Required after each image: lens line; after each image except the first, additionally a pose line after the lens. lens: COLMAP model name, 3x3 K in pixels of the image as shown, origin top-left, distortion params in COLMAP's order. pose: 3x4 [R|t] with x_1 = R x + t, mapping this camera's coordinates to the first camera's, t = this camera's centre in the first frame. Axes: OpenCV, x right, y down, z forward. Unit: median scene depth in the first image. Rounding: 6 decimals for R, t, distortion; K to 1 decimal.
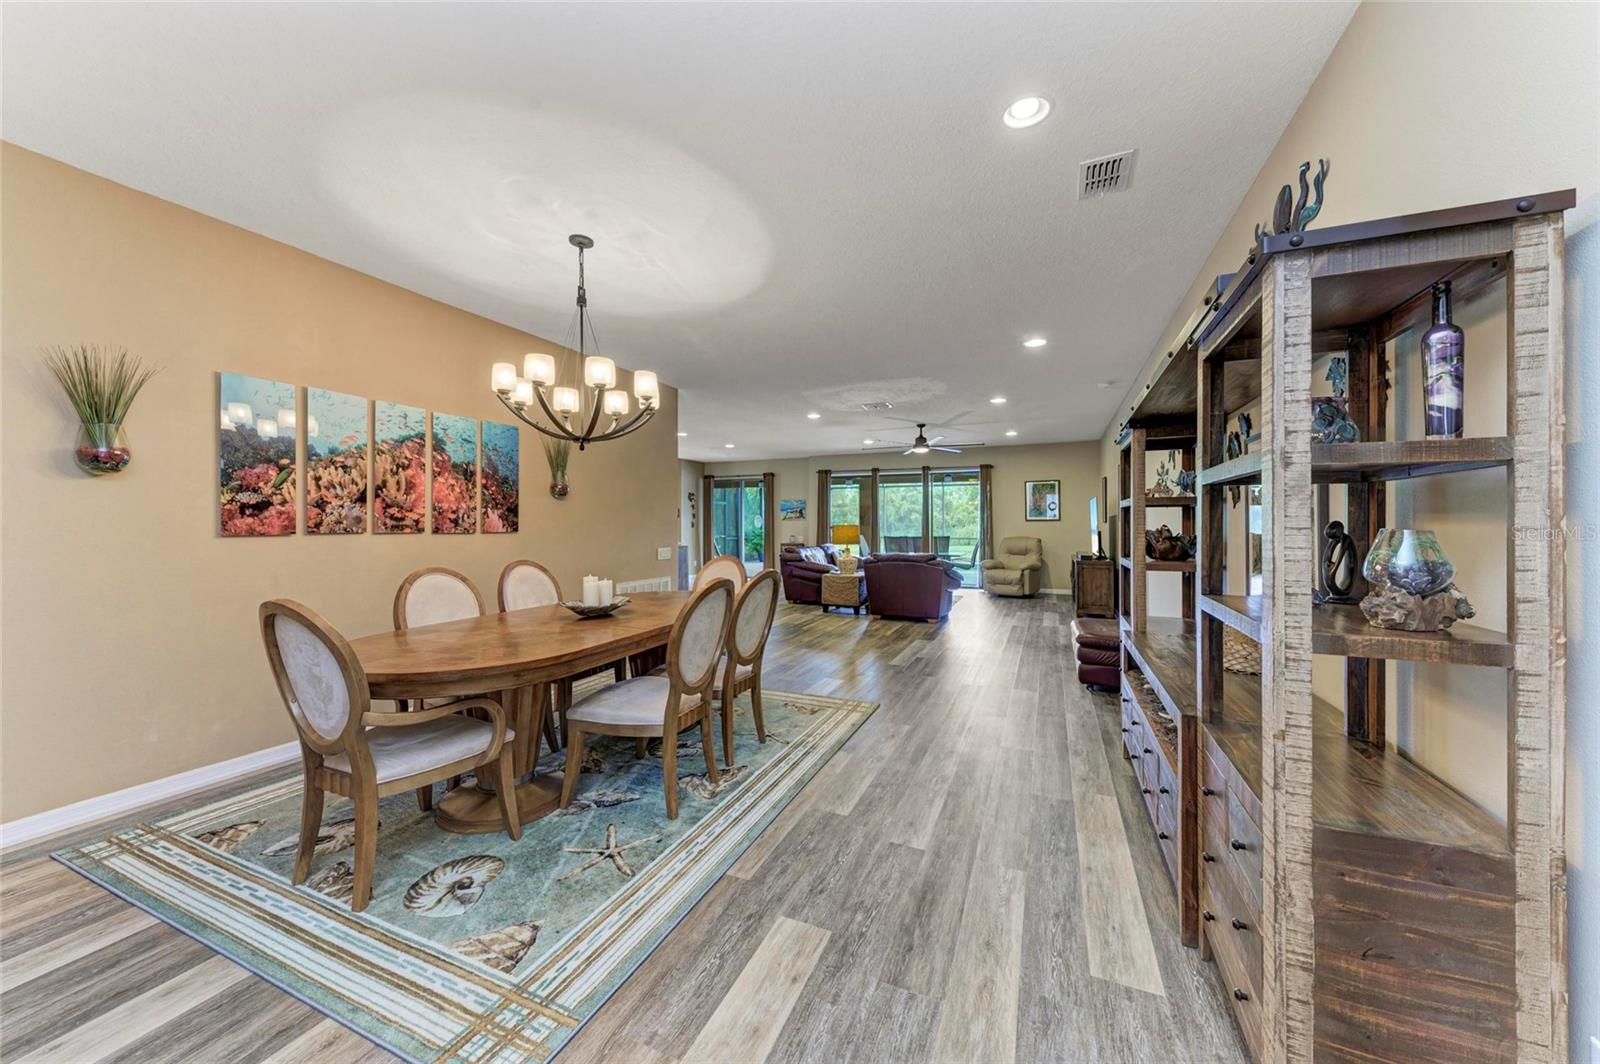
lens RADIAL K [[568.9, 0, 799.5], [0, 568.9, 526.5], [0, 0, 1]] dist [0.007909, 0.000000]
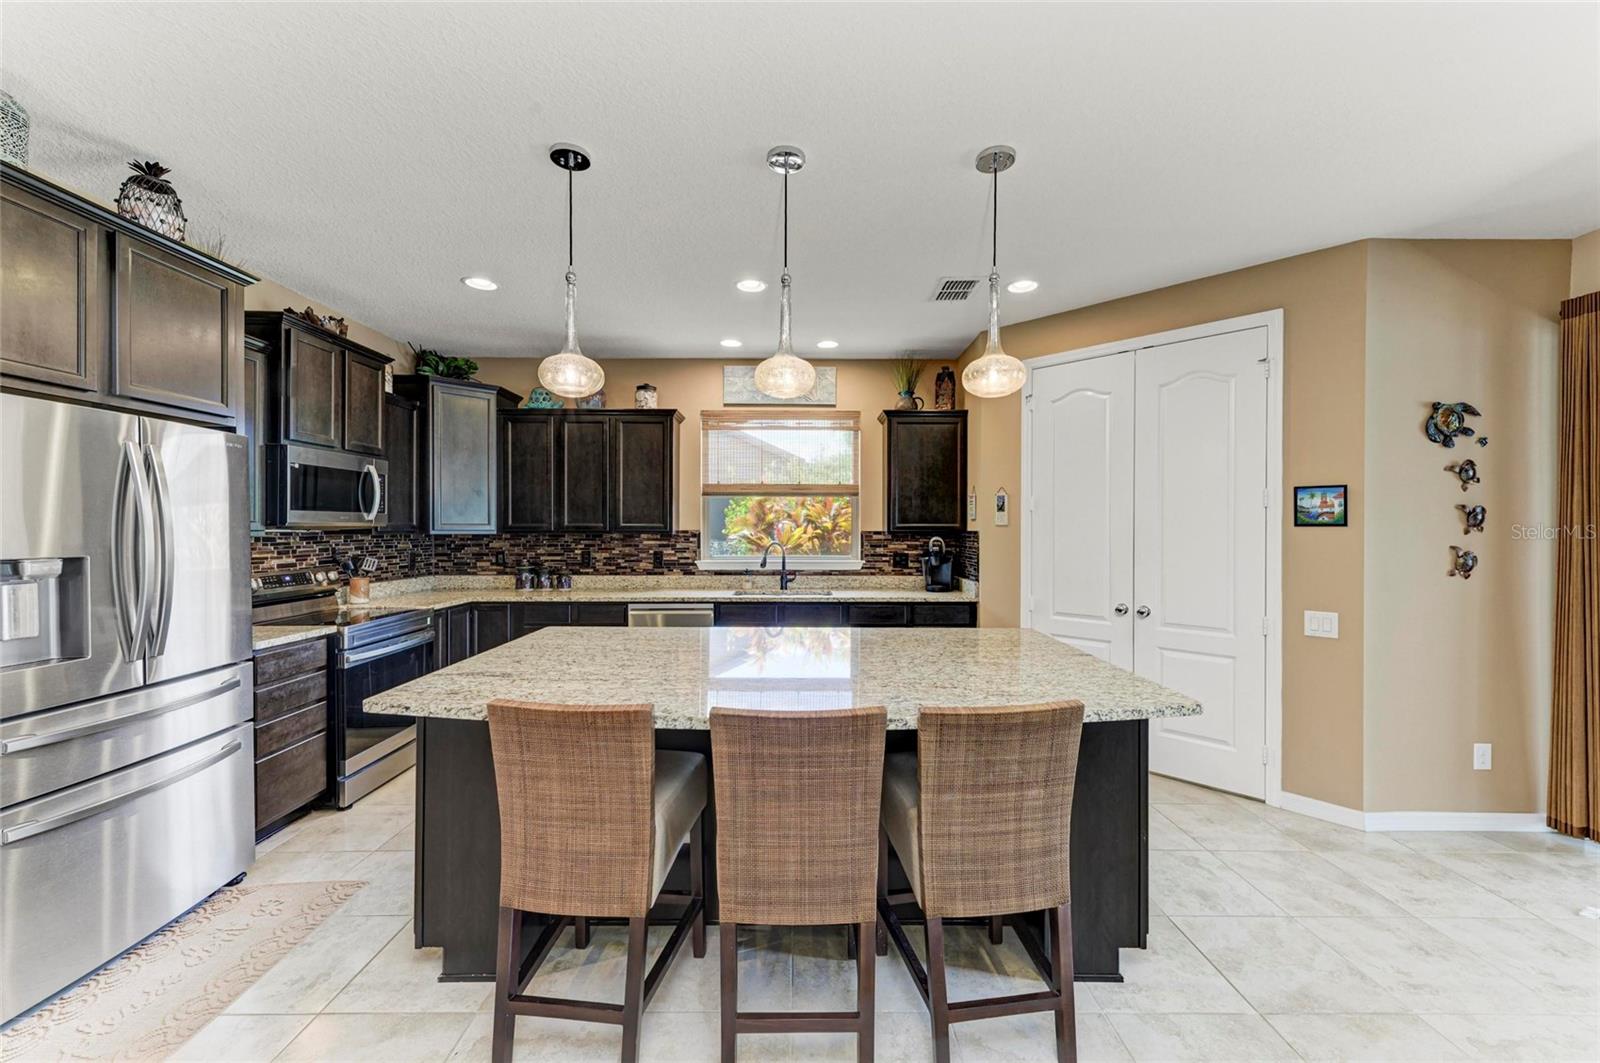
lens RADIAL K [[615.7, 0, 800.0], [0, 615.7, 531.5], [0, 0, 1]] dist [0.011735, -0.004149]
pose [[0.413008, 0.005579, -0.910710, -0.293582], [-0.005638, 0.999978, 0.003569, -0.046124], [0.910710, 0.003660, 0.413030, 2.396138]]
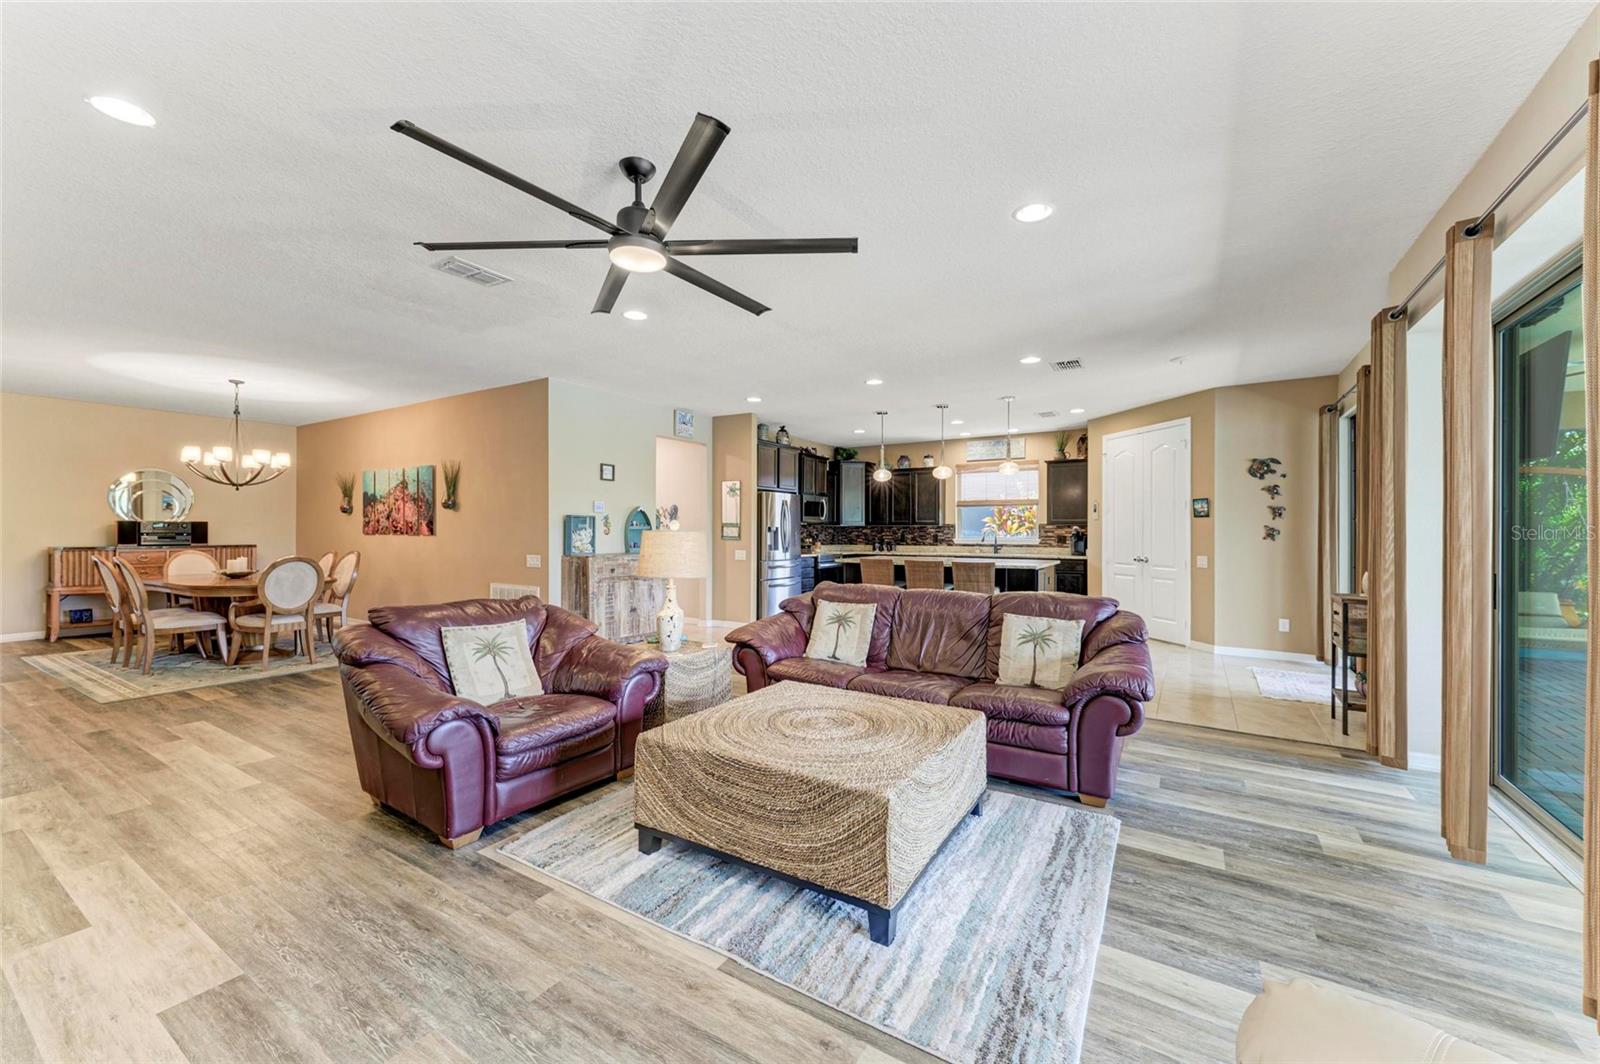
lens RADIAL K [[615.7, 0, 800.0], [0, 615.7, 532.0], [0, 0, 1]] dist [0.011735, -0.004149]
pose [[-0.147550, -0.000854, -0.989054, 1.087573], [-0.006888, 0.999976, 0.000164, -0.005716], [0.989031, 0.006837, -0.147552, 2.470696]]
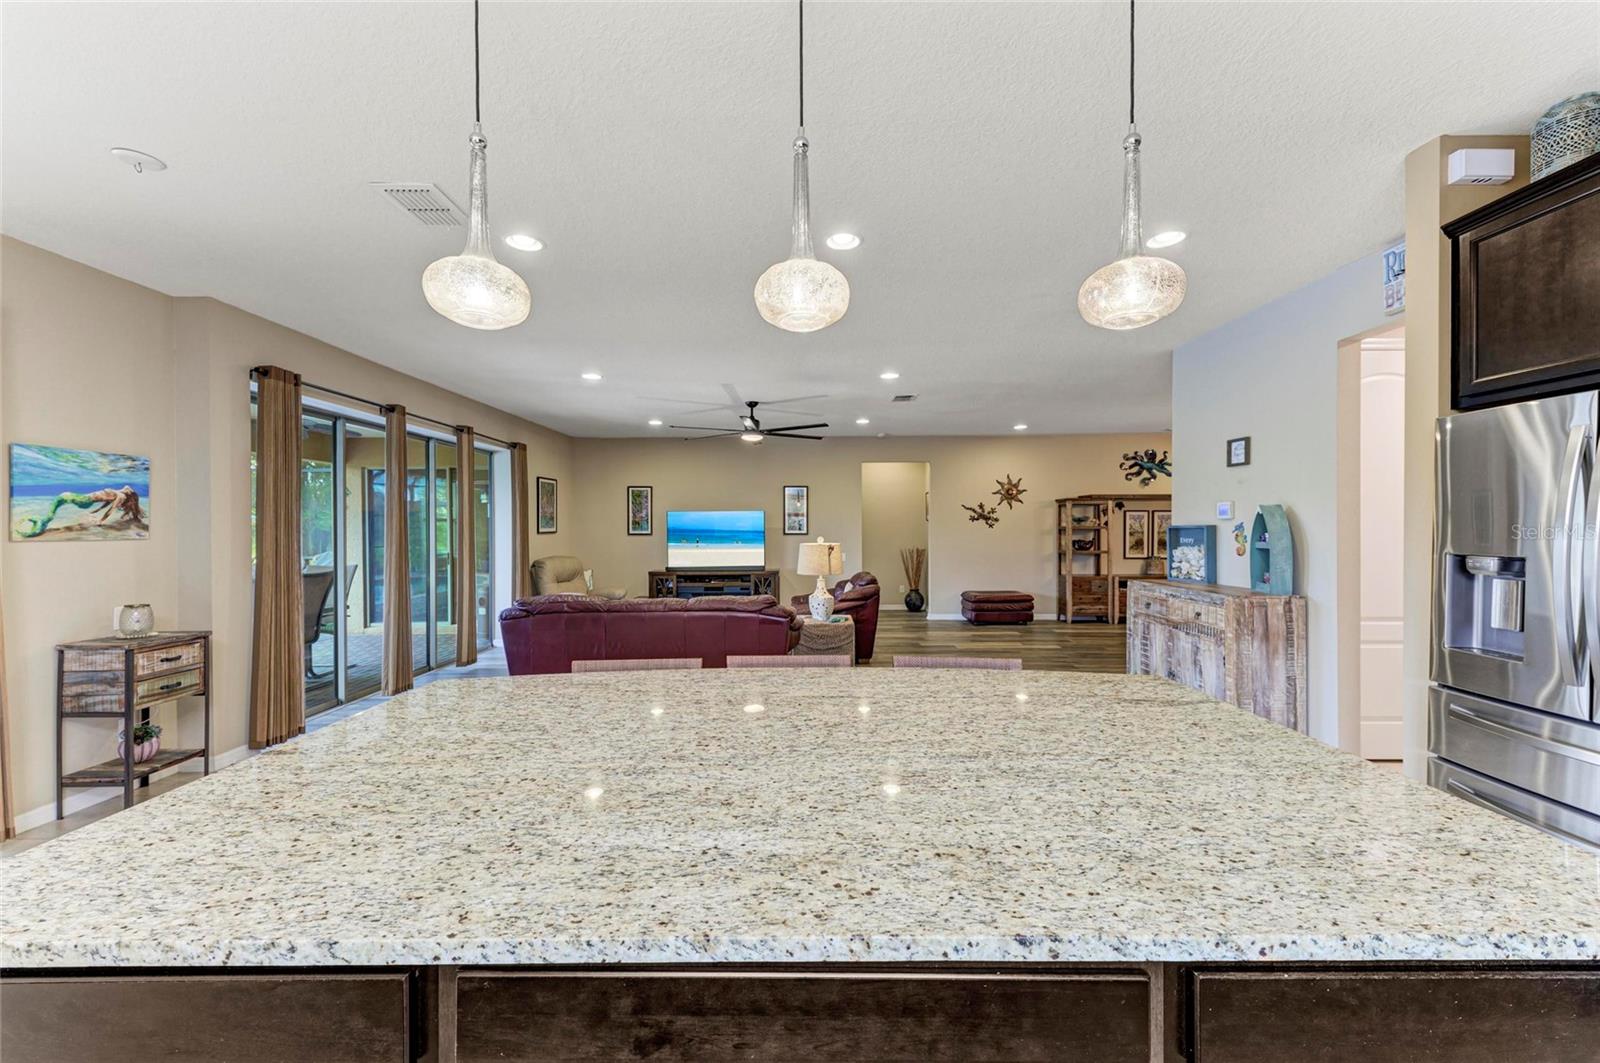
lens RADIAL K [[619.0, 0, 800.3], [0, 619.0, 528.0], [0, 0, 1]] dist [0.015523, -0.004800]
pose [[-0.405203, -0.000453, 0.914226, -1.162402], [0.006593, 0.999972, 0.003418, -0.048466], [-0.914203, 0.007412, -0.405189, 2.777938]]
